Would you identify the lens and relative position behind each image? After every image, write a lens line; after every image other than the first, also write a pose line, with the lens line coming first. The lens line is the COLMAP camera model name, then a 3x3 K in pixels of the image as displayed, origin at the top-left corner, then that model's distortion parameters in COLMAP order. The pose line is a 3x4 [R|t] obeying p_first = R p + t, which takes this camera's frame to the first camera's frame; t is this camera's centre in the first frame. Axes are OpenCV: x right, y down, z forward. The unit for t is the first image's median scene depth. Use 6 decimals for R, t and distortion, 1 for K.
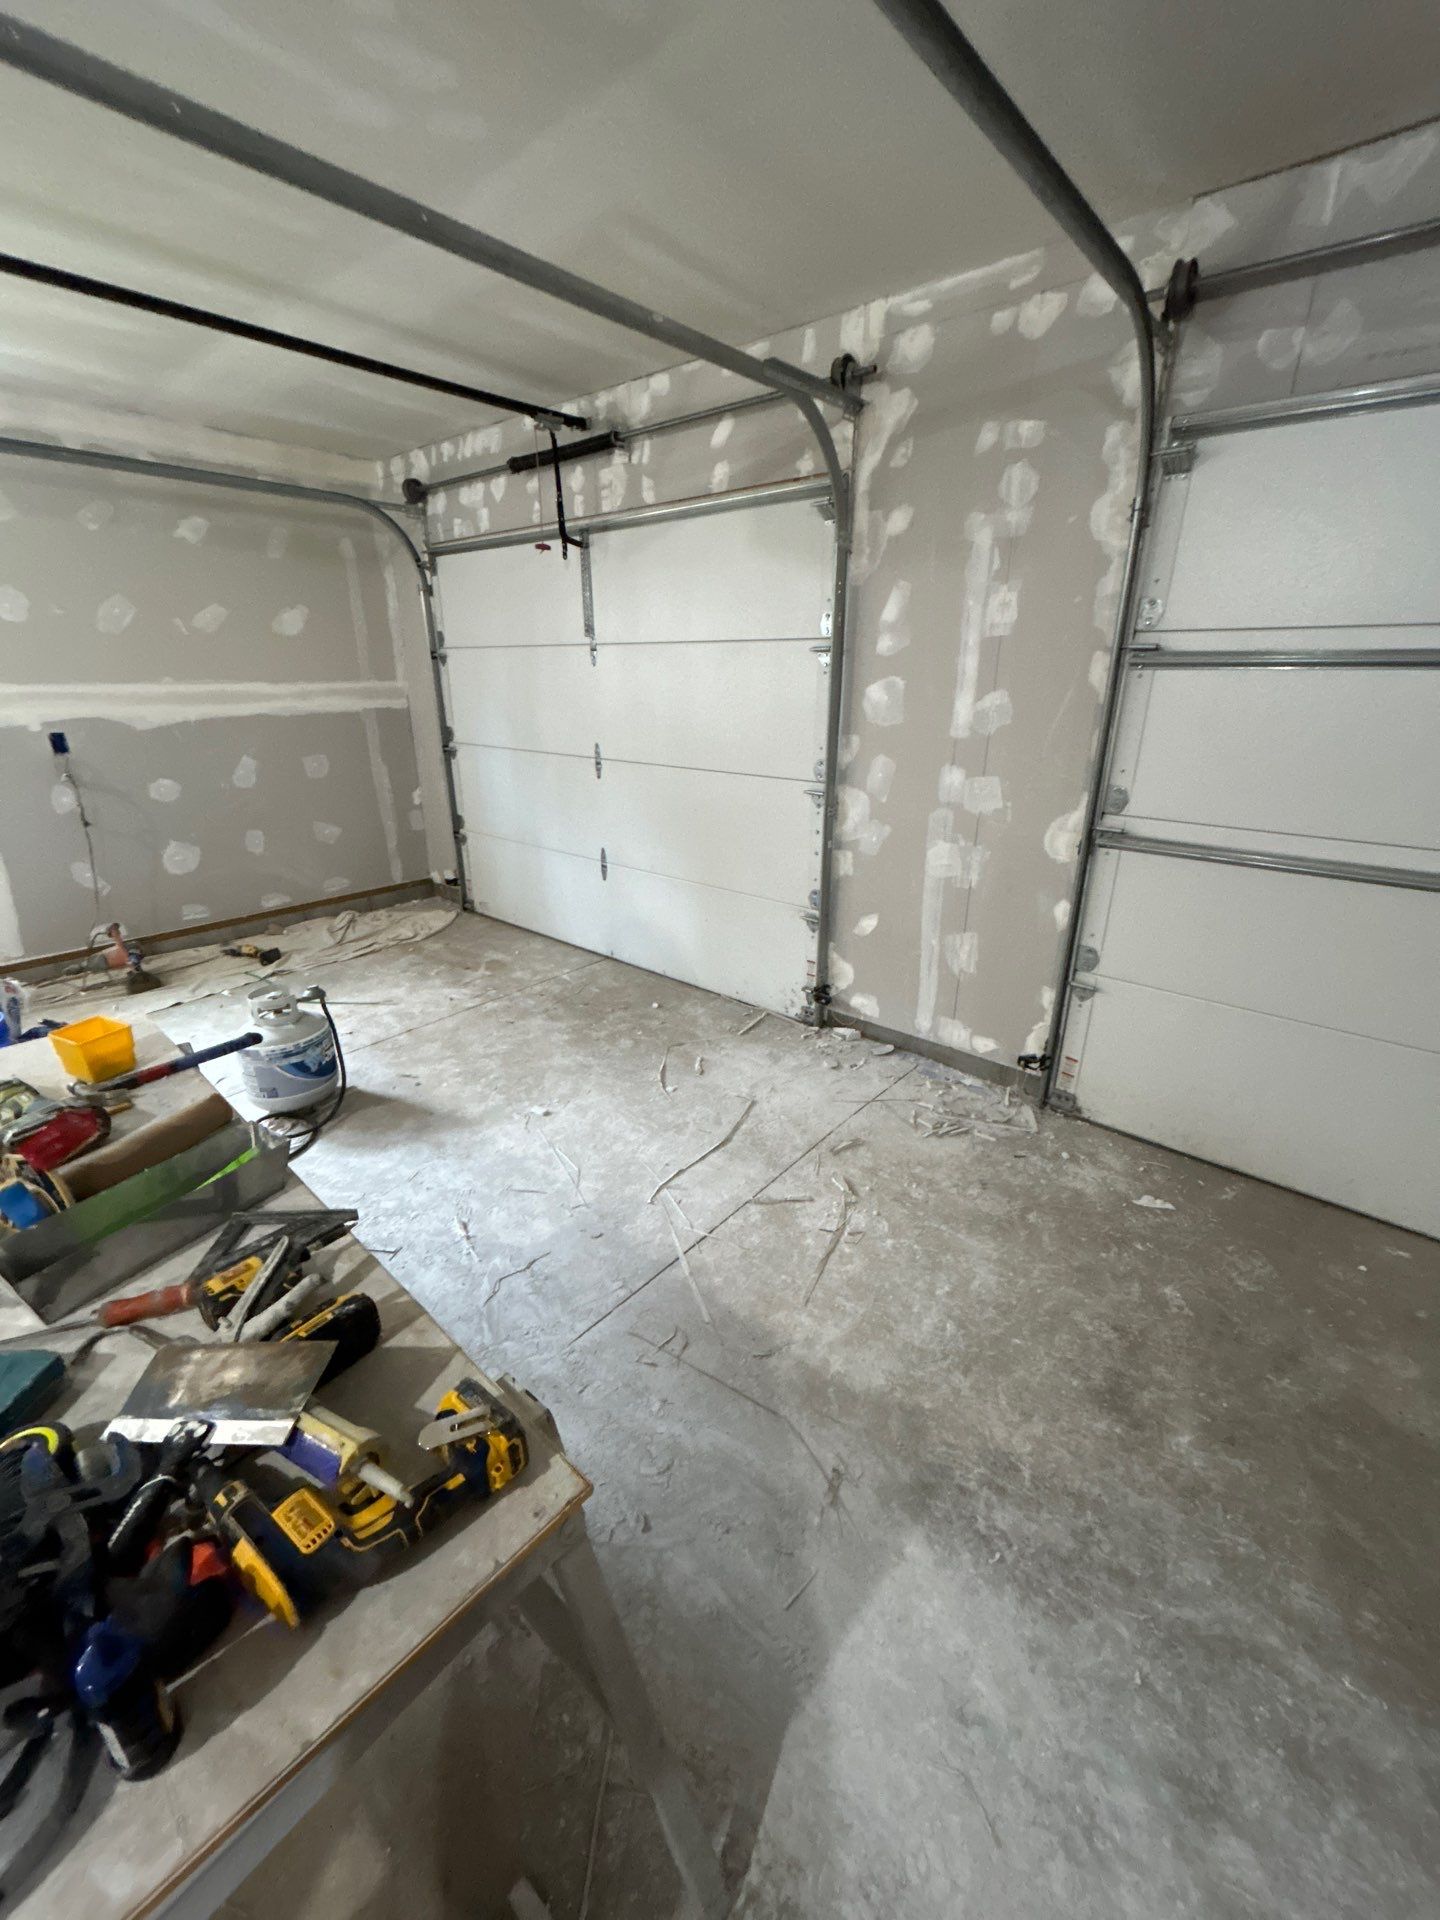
lens RADIAL K [[772.8, 0, 719.7], [0, 772.8, 956.6], [0, 0, 1]] dist [-0.000314, 0.000124]
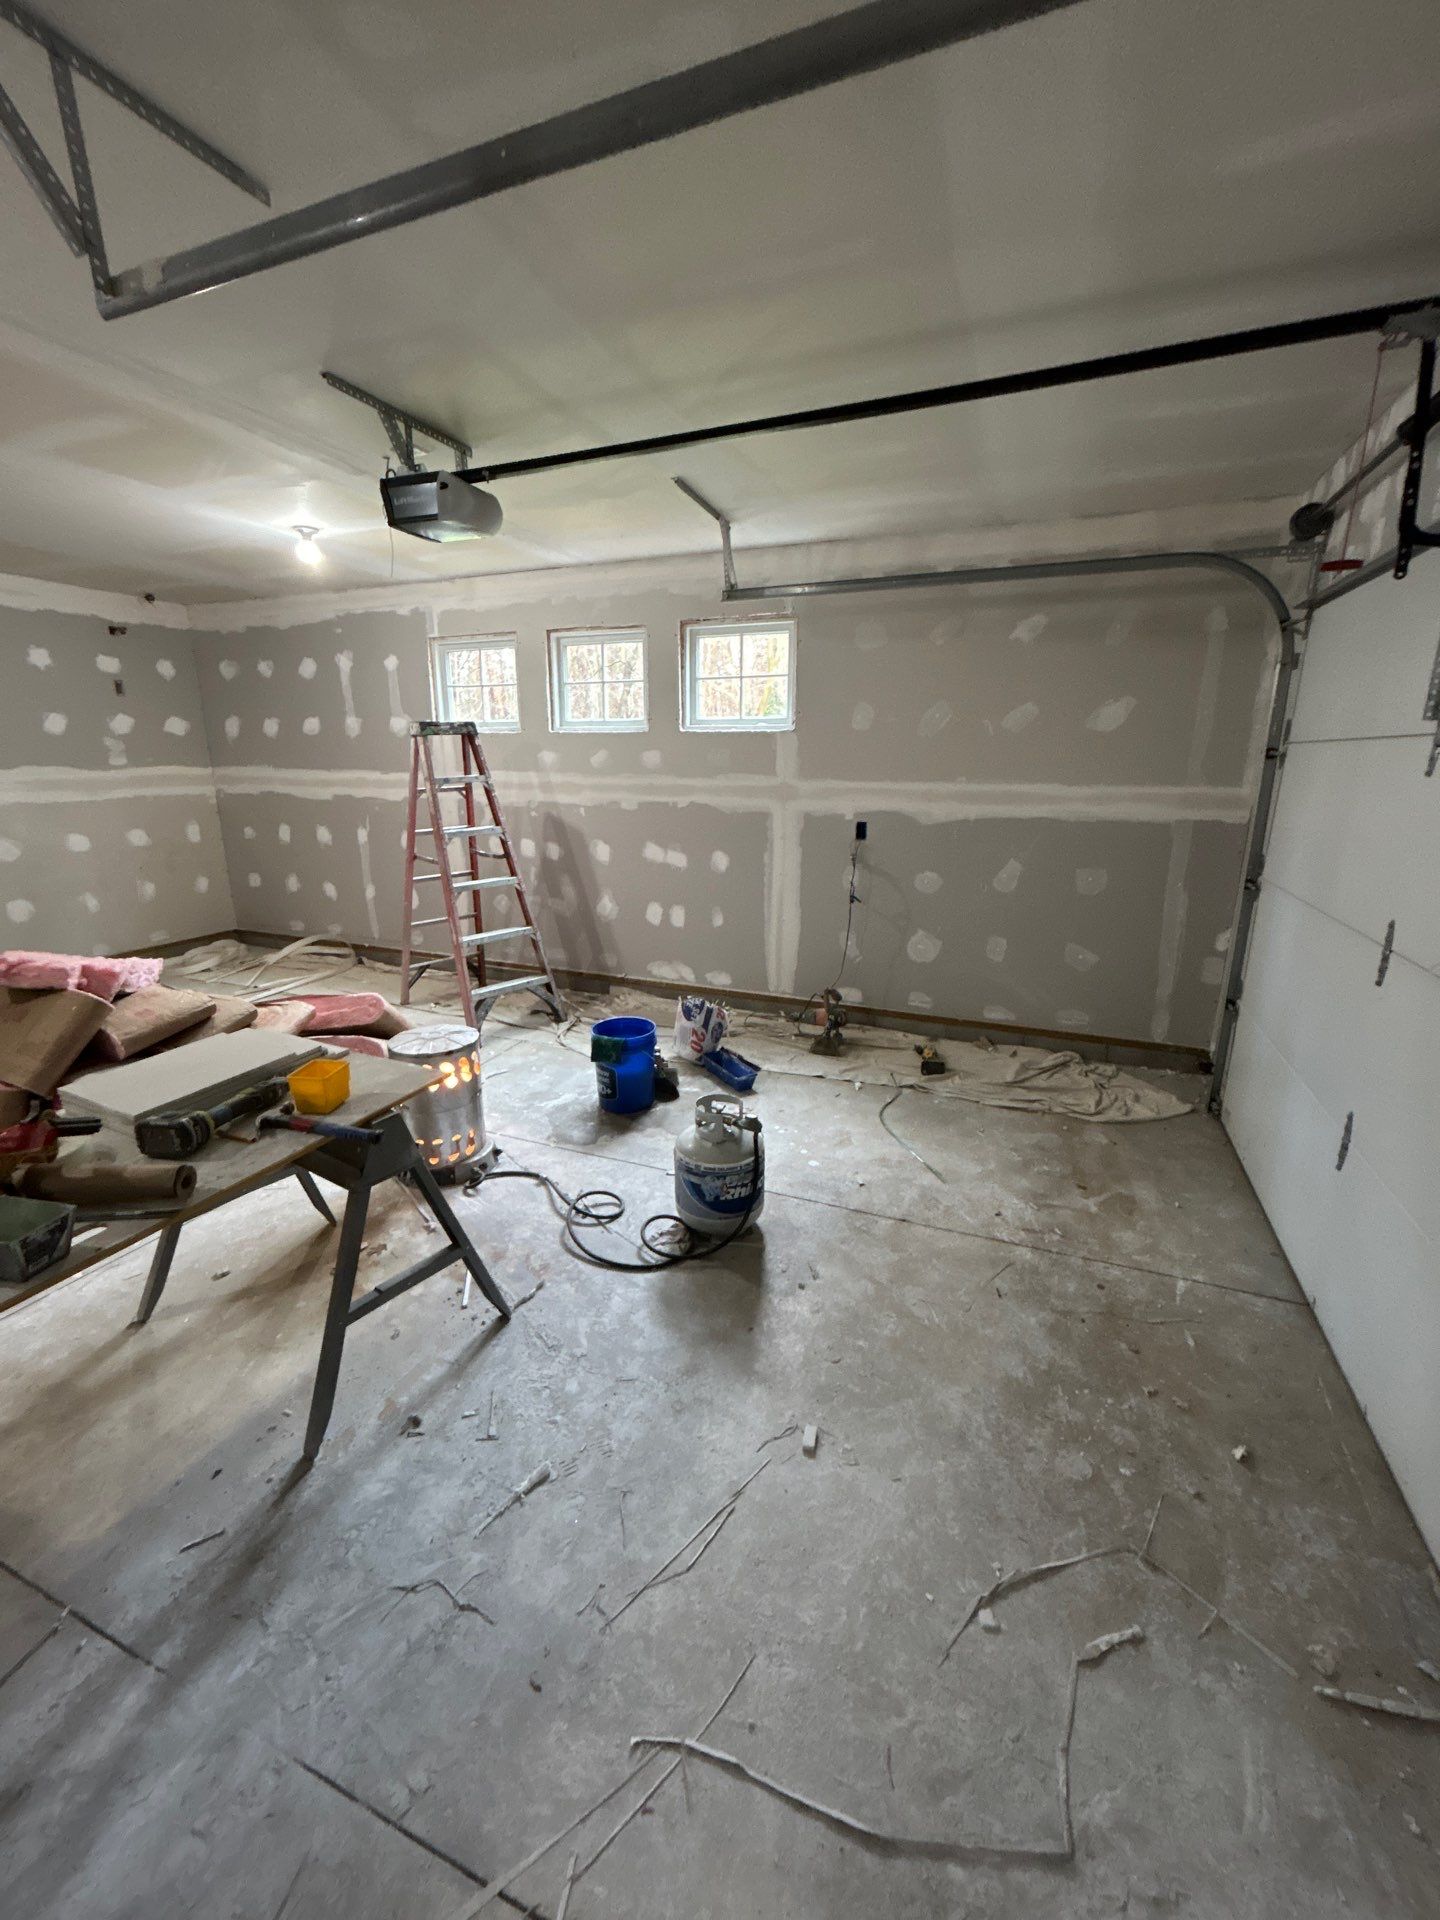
lens RADIAL K [[772.8, 0, 719.7], [0, 772.8, 956.6], [0, 0, 1]] dist [-0.000314, 0.000124]
pose [[0.309050, 0.237007, -0.921041, 0.168855], [-0.332663, 0.934212, 0.128774, -0.163155], [0.890968, 0.266598, 0.367562, 0.400586]]
